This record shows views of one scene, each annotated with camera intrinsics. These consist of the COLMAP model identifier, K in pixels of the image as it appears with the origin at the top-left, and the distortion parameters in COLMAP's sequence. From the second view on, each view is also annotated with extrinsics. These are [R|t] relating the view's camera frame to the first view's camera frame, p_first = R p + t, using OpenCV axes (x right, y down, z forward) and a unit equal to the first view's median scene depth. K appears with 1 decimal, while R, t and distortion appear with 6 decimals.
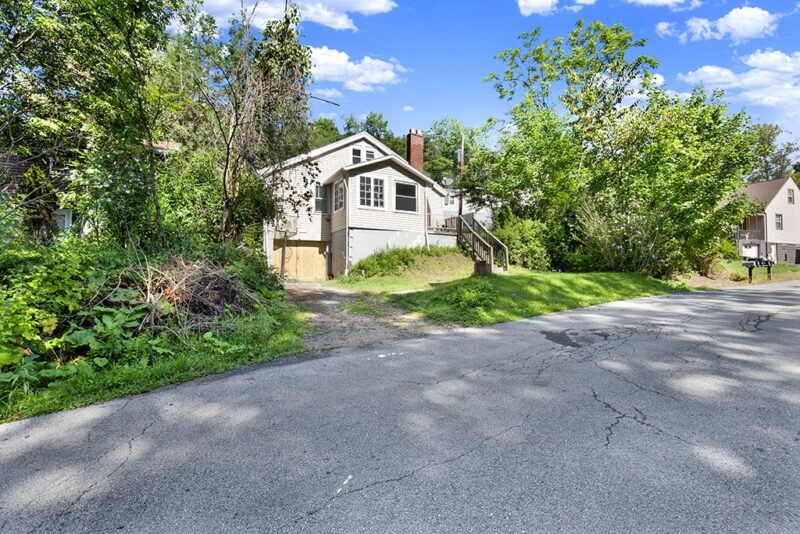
lens RADIAL K [[367.7, 0, 402.8], [0, 367.7, 266.9], [0, 0, 1]] dist [-0.029262, 0.002732]
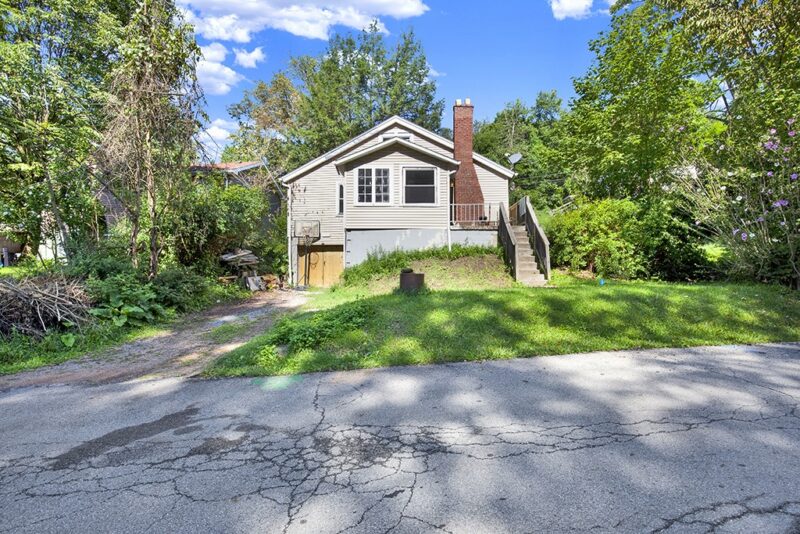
lens RADIAL K [[367.7, 0, 399.3], [0, 367.7, 266.2], [0, 0, 1]] dist [-0.029262, 0.002732]
pose [[0.856912, -0.010546, -0.515355, 0.398578], [0.012760, 0.999918, 0.000754, -0.017111], [0.515305, -0.007222, 0.856976, 0.299524]]
